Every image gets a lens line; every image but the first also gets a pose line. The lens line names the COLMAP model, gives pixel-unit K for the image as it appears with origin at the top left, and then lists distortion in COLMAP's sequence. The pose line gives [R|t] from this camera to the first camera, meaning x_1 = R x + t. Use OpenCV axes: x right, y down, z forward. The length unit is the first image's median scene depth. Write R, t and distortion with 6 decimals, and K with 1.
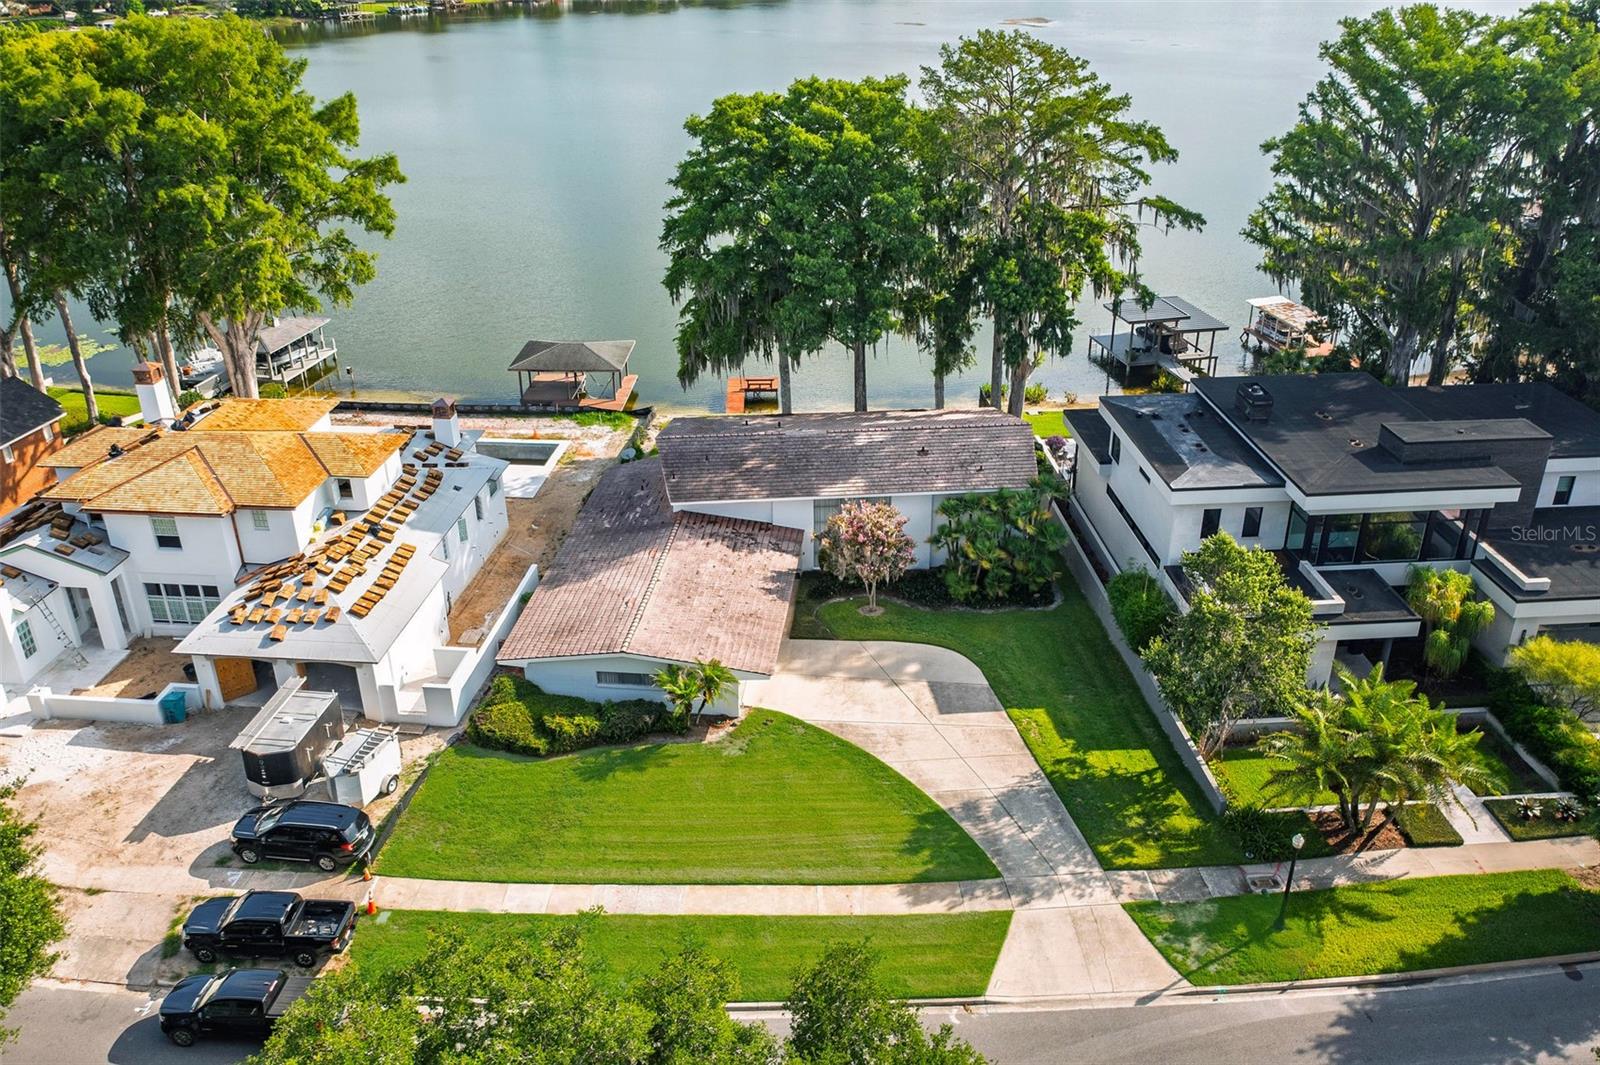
lens RADIAL K [[1279.0, 0, 800.0], [0, 1279.0, 532.5], [0, 0, 1]] dist [-0.011533, -0.004054]
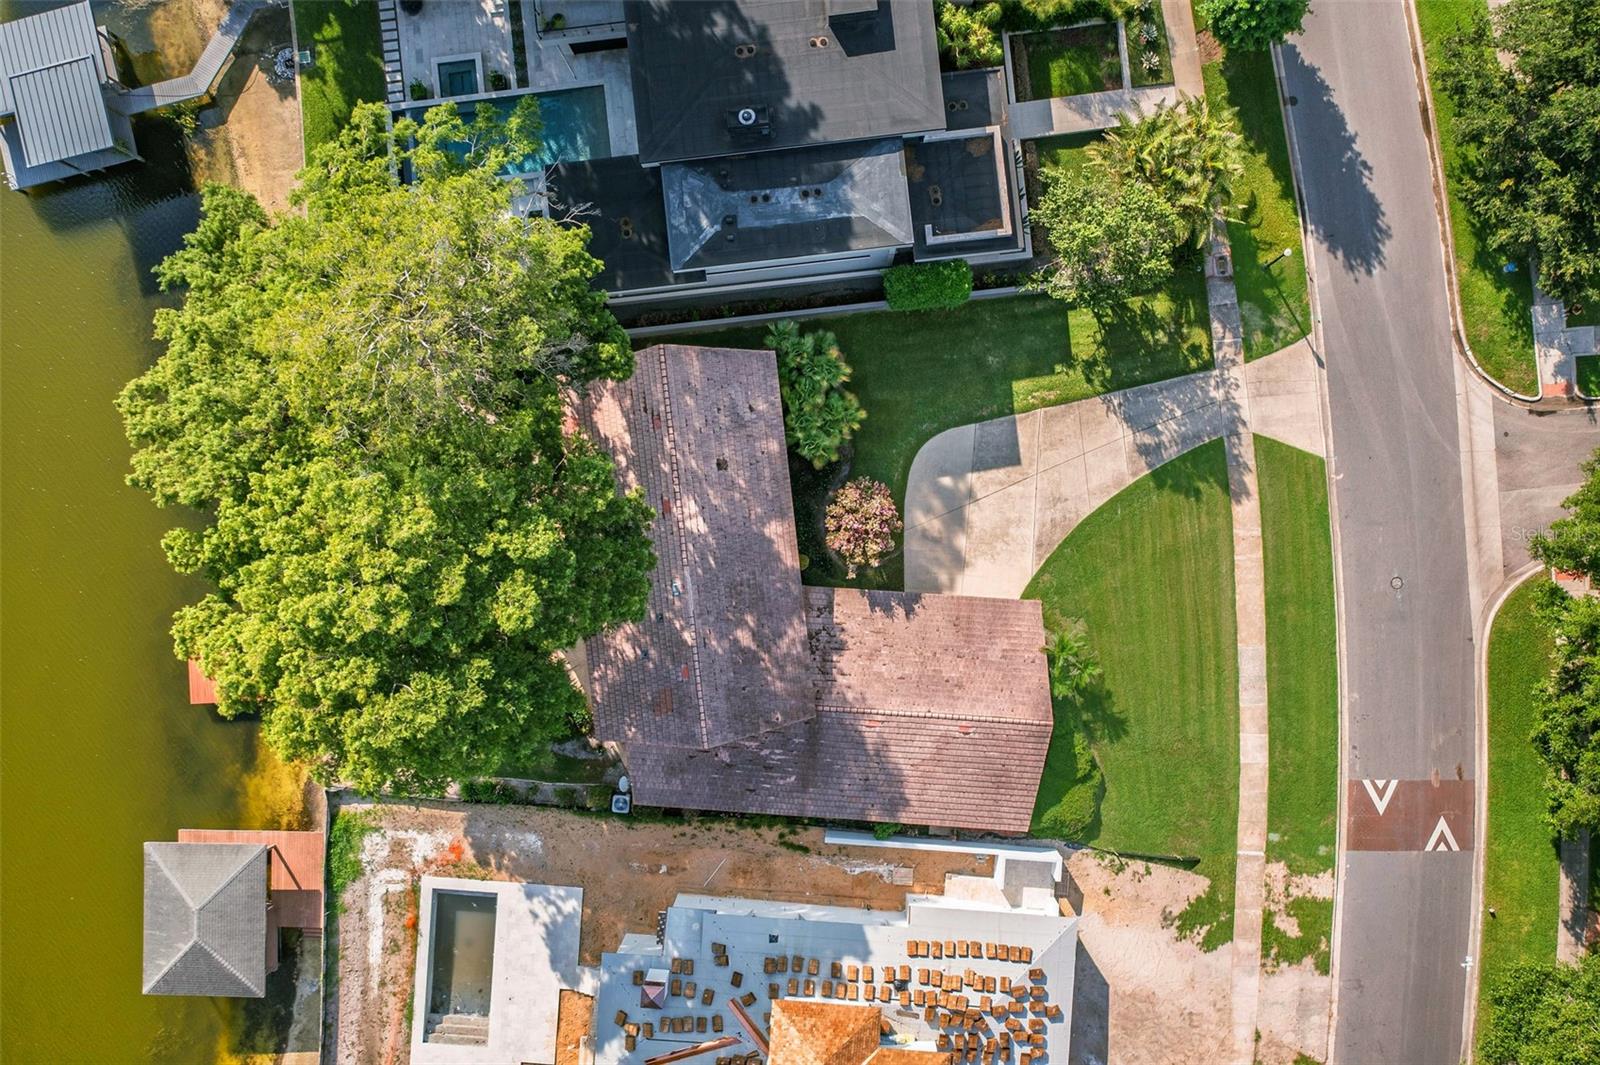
lens RADIAL K [[1279.0, 0, 800.0], [0, 1279.0, 532.5], [0, 0, 1]] dist [-0.011533, -0.004054]
pose [[-0.034681, -0.999062, 0.025940, 0.018313], [0.480473, 0.006091, 0.876989, -1.008733], [-0.876324, 0.042879, 0.479811, 0.565221]]
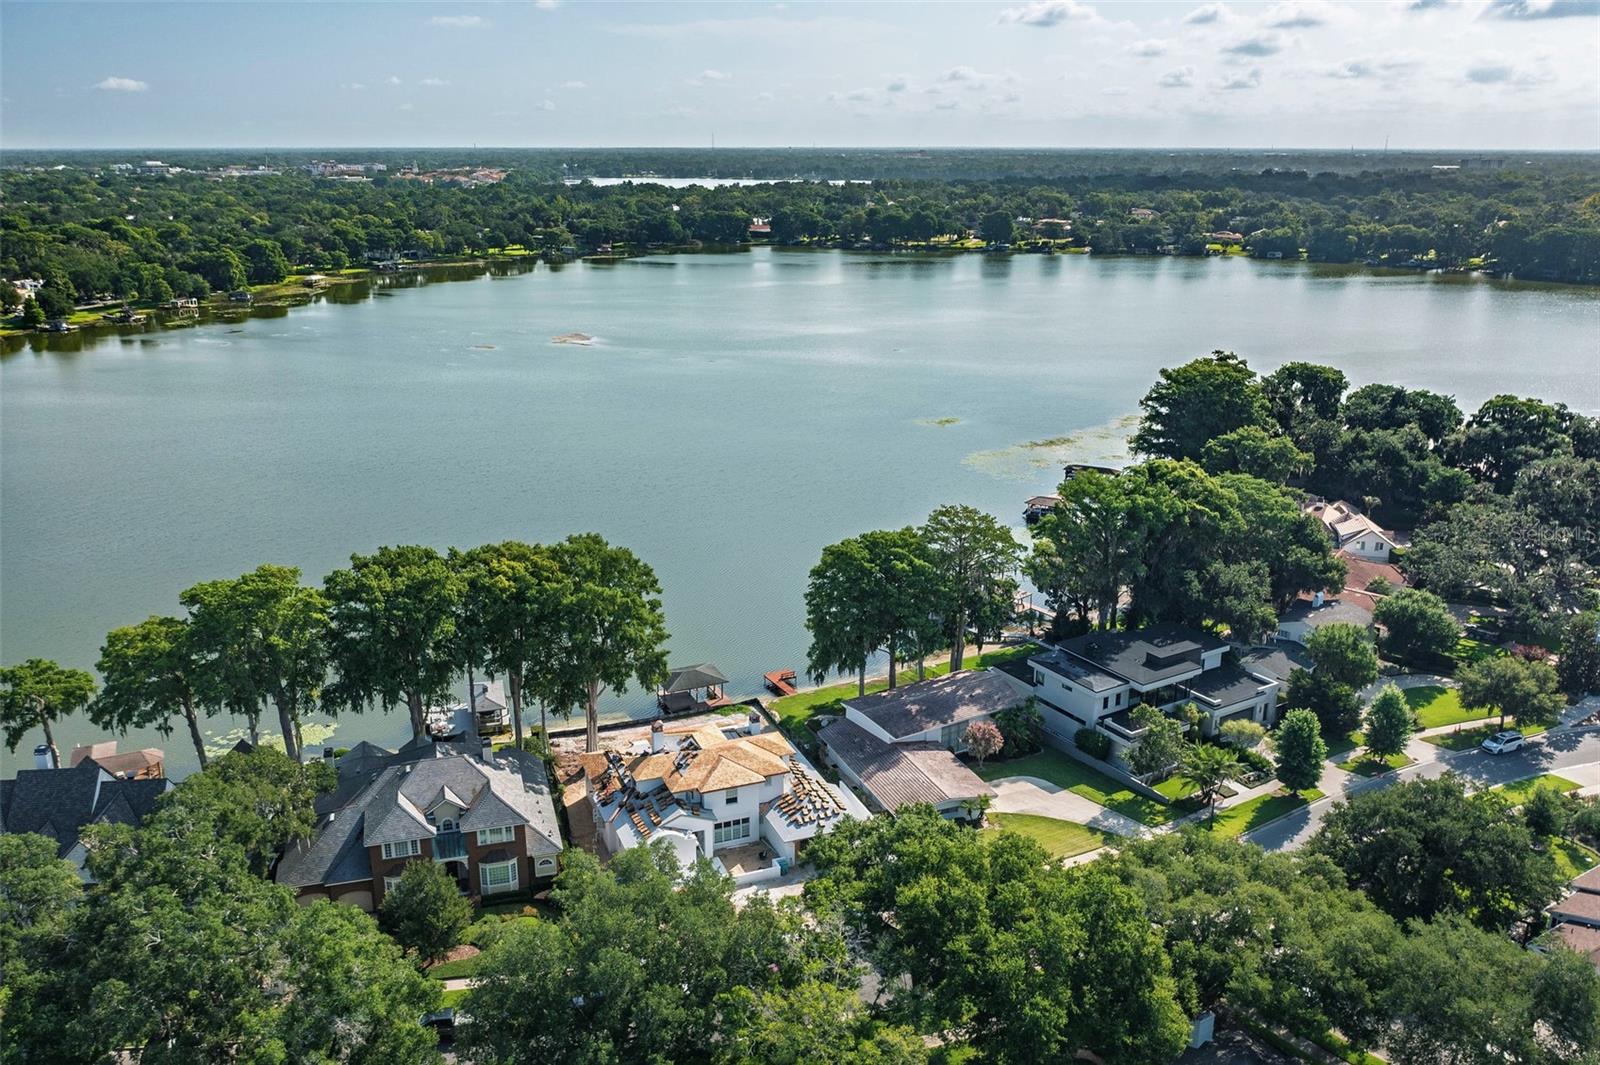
lens RADIAL K [[1279.0, 0, 800.0], [0, 1279.0, 532.5], [0, 0, 1]] dist [-0.011533, -0.004054]
pose [[0.887312, -0.125205, 0.443849, -1.302030], [0.197477, 0.972893, -0.120340, -0.151274], [-0.416750, 0.194429, 0.887985, -1.060143]]
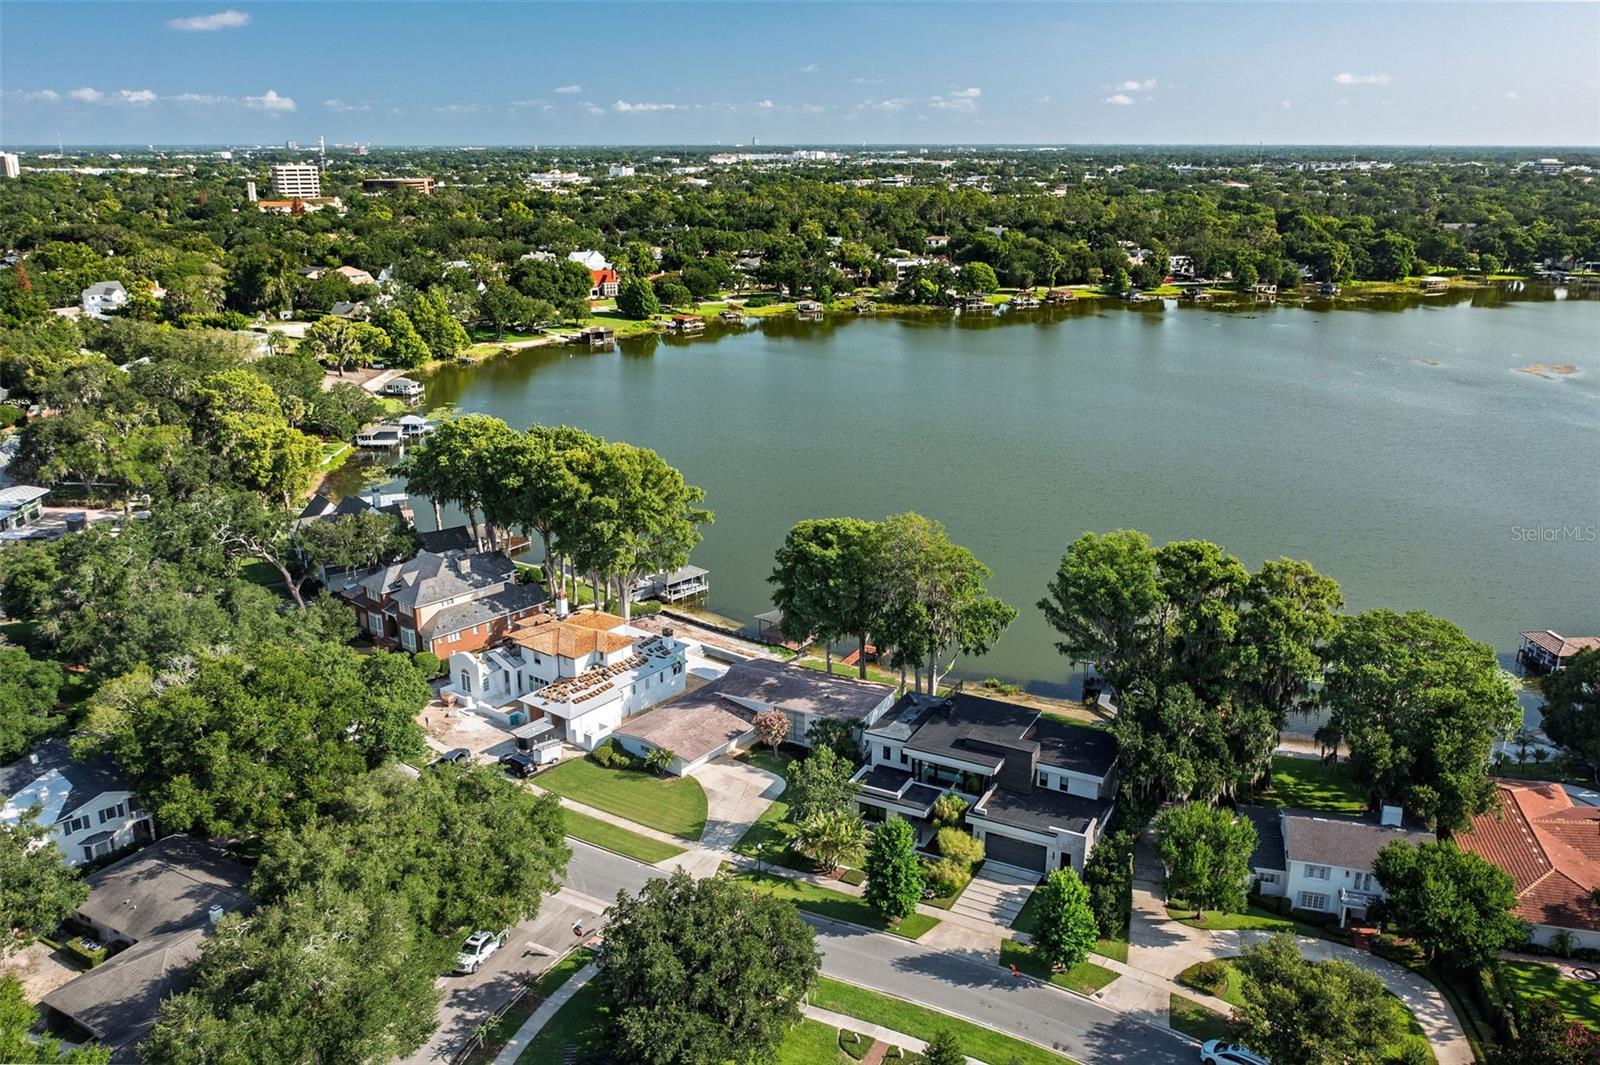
lens RADIAL K [[1279.0, 0, 800.0], [0, 1279.0, 532.5], [0, 0, 1]] dist [-0.011533, -0.004054]
pose [[0.852727, 0.165663, -0.495390, 1.261448], [-0.242802, 0.965403, -0.095101, -0.132584], [0.462497, 0.201377, 0.863449, -1.116932]]
